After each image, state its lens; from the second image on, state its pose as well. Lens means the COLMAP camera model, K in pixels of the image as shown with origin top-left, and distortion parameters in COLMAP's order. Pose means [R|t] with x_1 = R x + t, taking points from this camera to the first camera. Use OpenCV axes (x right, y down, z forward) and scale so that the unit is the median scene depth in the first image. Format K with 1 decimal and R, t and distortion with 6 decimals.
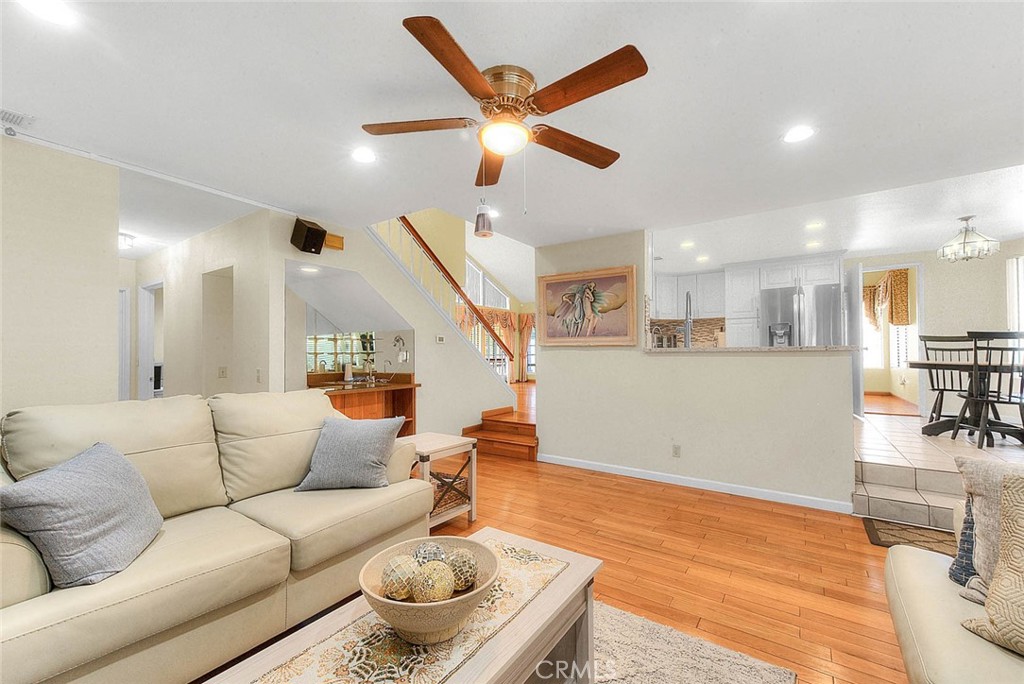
lens RADIAL K [[422.8, 0, 507.1], [0, 422.8, 347.6], [0, 0, 1]] dist [0.023647, 0.000307]
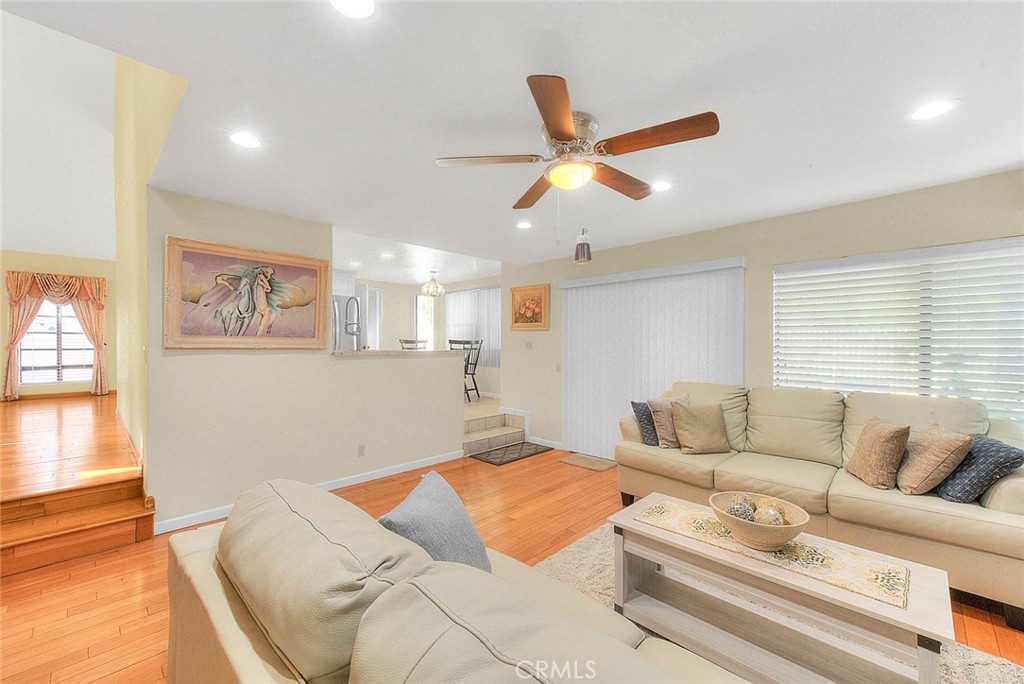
lens RADIAL K [[422.8, 0, 519.8], [0, 422.8, 344.4], [0, 0, 1]] dist [0.023647, 0.000307]
pose [[0.137960, 0.001741, 0.990436, -0.488504], [-0.018665, 0.999825, 0.000842, -0.020246], [-0.990262, -0.018603, 0.137969, 0.406597]]
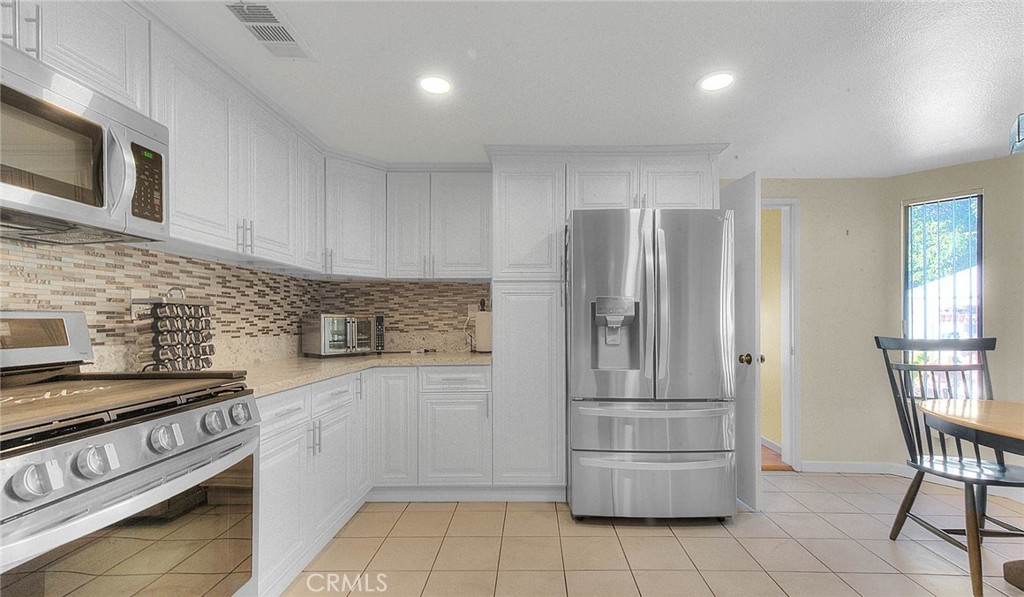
lens RADIAL K [[420.7, 0, 533.4], [0, 420.7, 315.8], [0, 0, 1]] dist [0.028513, -0.000128]
pose [[0.816549, 0.005840, 0.577247, 0.444377], [-0.008634, 0.999961, 0.002097, -0.050602], [-0.577212, -0.006696, 0.816567, 0.920915]]
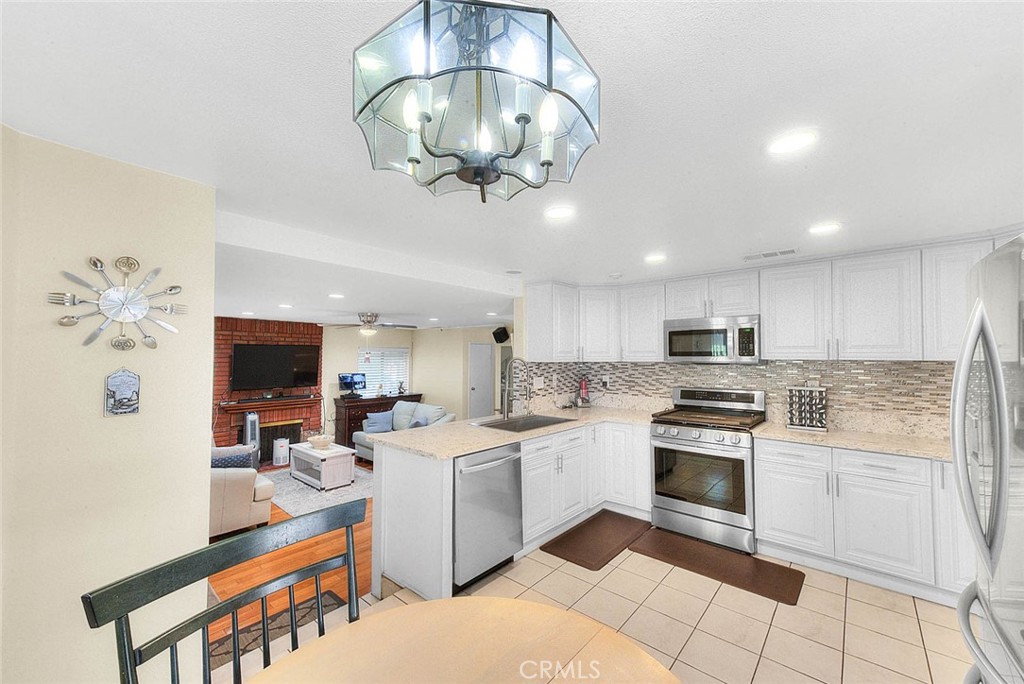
lens RADIAL K [[415.8, 0, 512.1], [0, 415.8, 344.3], [0, 0, 1]] dist [0.028936, -0.000605]
pose [[-0.057530, -0.029239, -0.997916, 1.150942], [0.011352, 0.999487, -0.029939, -0.117913], [0.998279, -0.013050, -0.057168, 0.956060]]
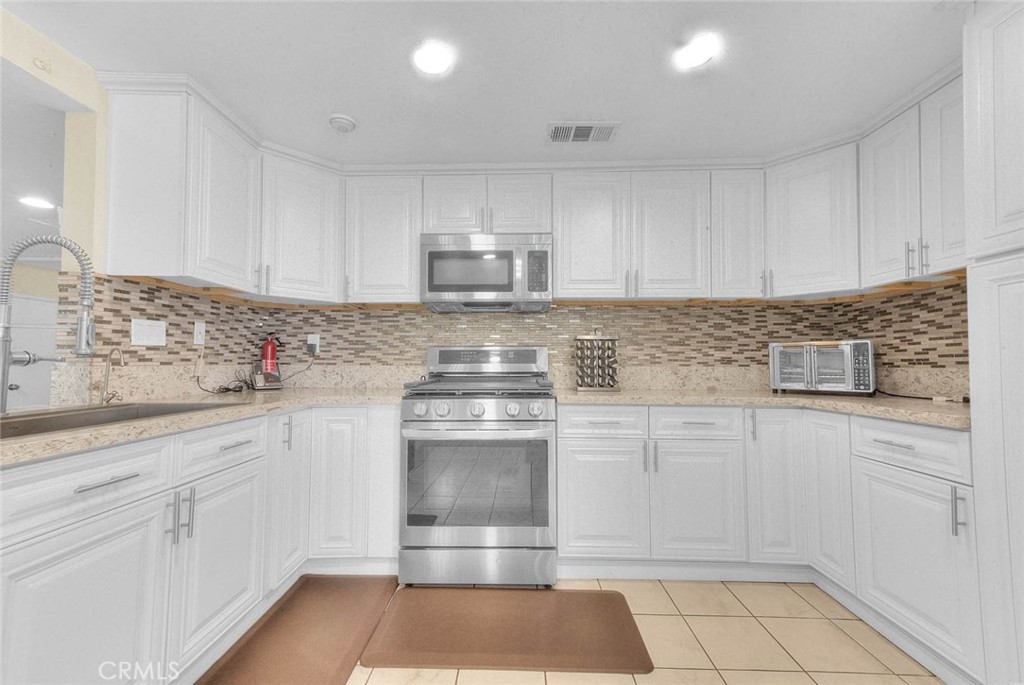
lens RADIAL K [[422.8, 0, 515.9], [0, 422.8, 343.1], [0, 0, 1]] dist [0.023647, 0.000307]
pose [[0.584496, -0.037039, -0.810551, 0.792793], [0.013396, 0.999262, -0.036002, -0.034118], [0.811286, 0.010185, 0.584560, 1.003446]]
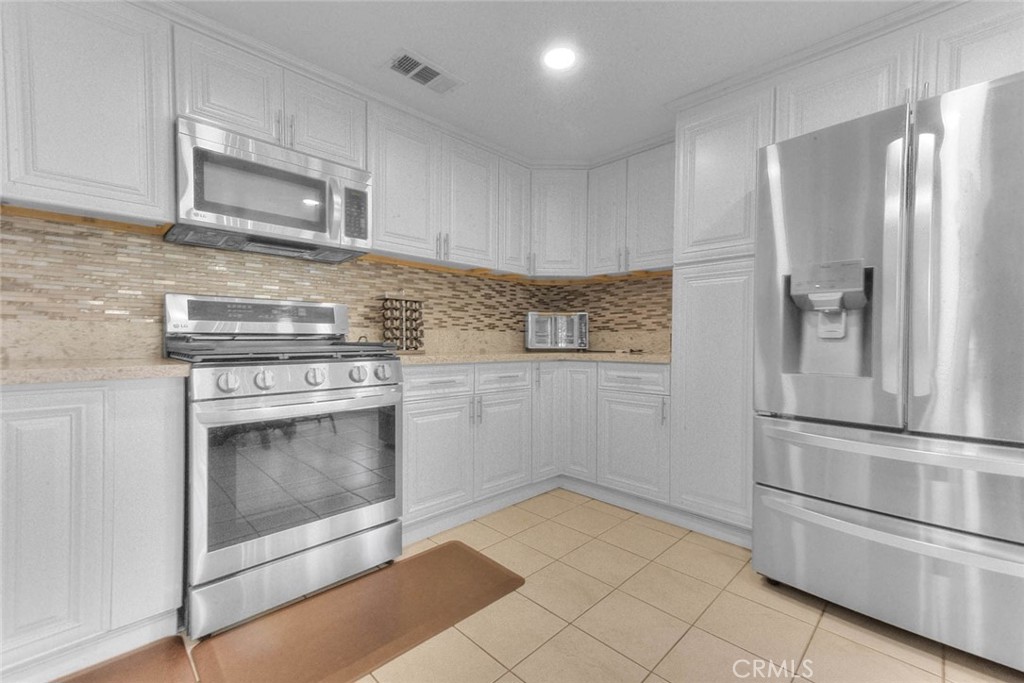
lens RADIAL K [[422.8, 0, 519.9], [0, 422.8, 340.1], [0, 0, 1]] dist [0.023647, 0.000307]
pose [[0.988765, 0.006993, -0.149313, 0.630394], [-0.003561, 0.999724, 0.023239, -0.020405], [0.149435, -0.022446, 0.988517, 0.912064]]
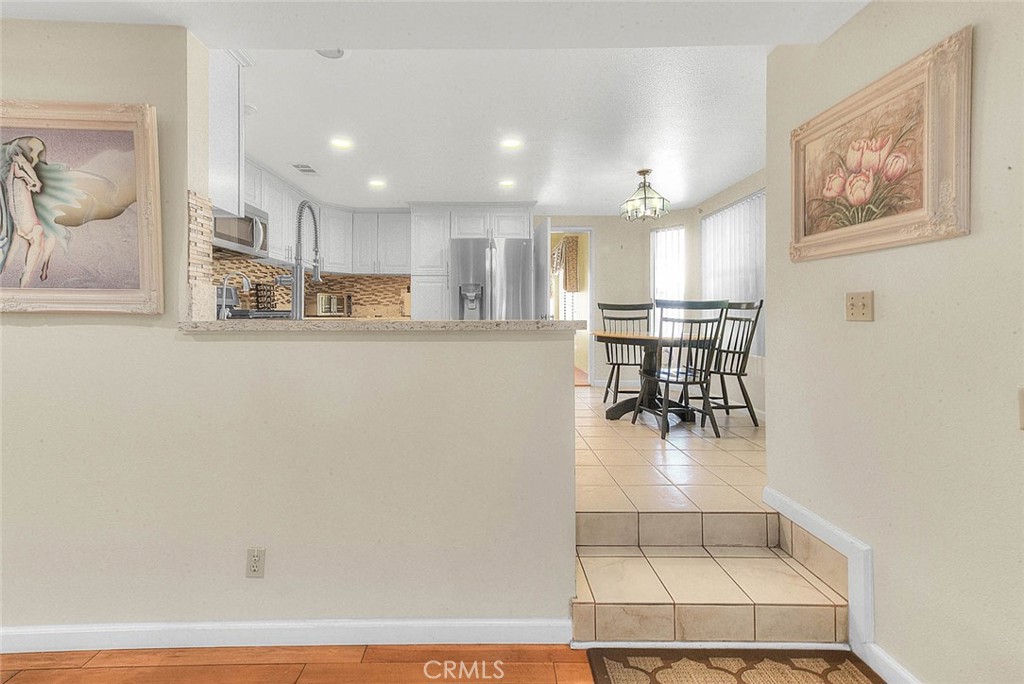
lens RADIAL K [[422.8, 0, 495.9], [0, 422.8, 314.3], [0, 0, 1]] dist [0.023647, 0.000307]
pose [[0.816148, 0.004467, 0.577826, 0.292768], [-0.011689, 0.999893, 0.008780, -0.010308], [-0.577725, -0.013920, 0.816113, 0.437043]]
